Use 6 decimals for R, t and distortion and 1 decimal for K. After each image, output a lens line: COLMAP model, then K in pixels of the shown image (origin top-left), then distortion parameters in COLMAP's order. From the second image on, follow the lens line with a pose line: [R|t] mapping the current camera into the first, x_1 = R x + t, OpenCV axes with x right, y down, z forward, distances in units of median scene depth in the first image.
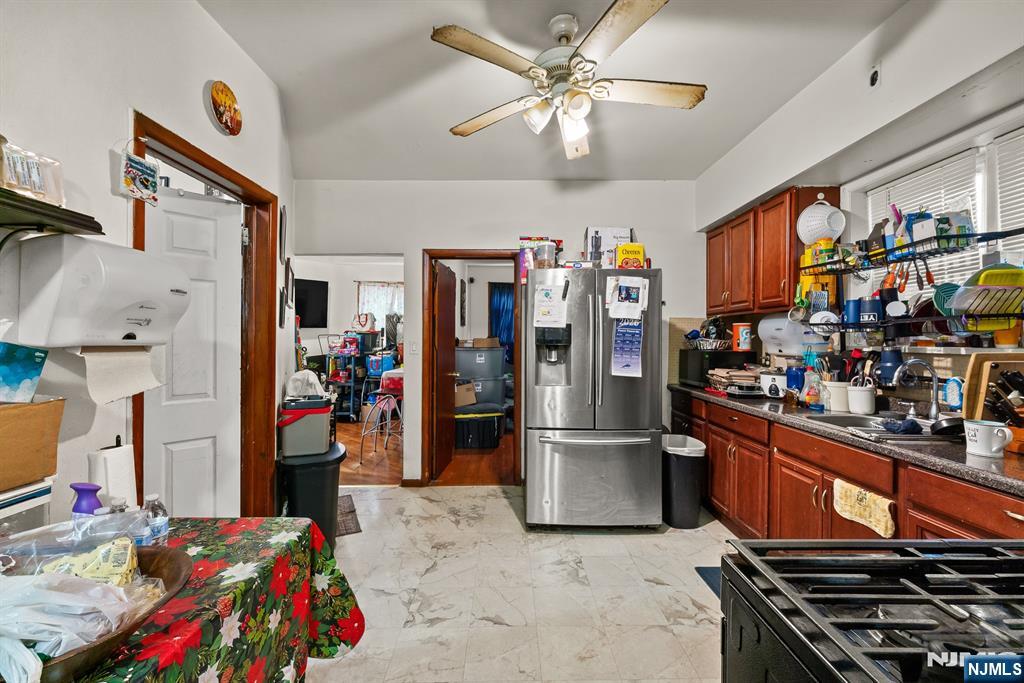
lens RADIAL K [[415.2, 0, 510.3], [0, 415.2, 344.0], [0, 0, 1]] dist [0.000471, -0.000193]
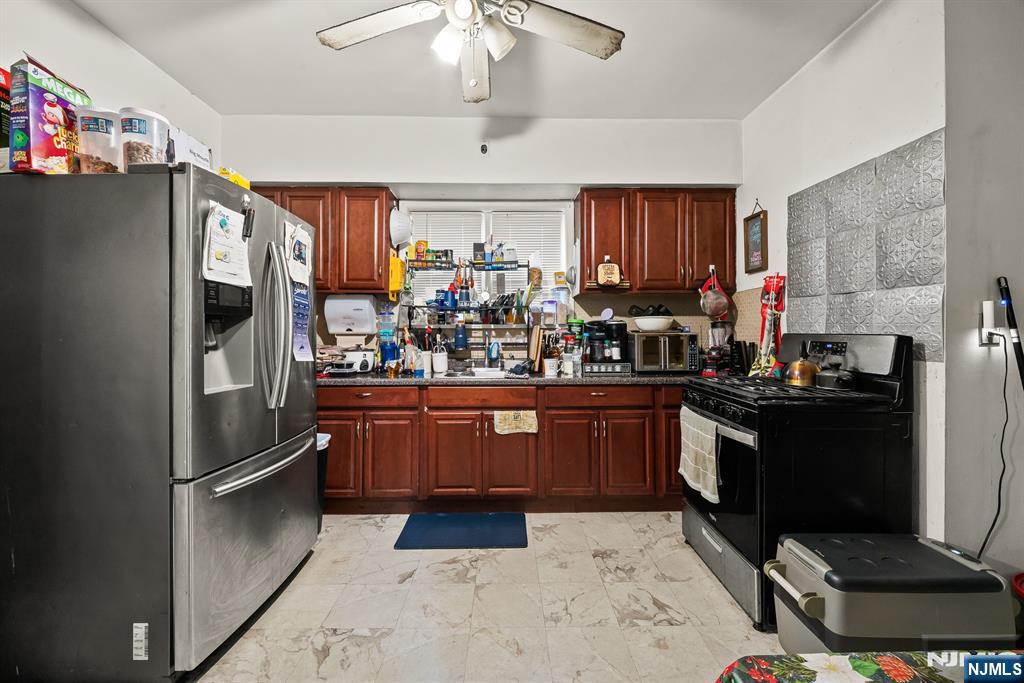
lens RADIAL K [[415.2, 0, 510.2], [0, 415.2, 332.2], [0, 0, 1]] dist [0.000471, -0.000193]
pose [[0.005547, -0.000418, 0.999985, -0.561017], [0.007922, 0.999969, 0.000375, 0.034246], [-0.999953, 0.007920, 0.005550, 0.757353]]
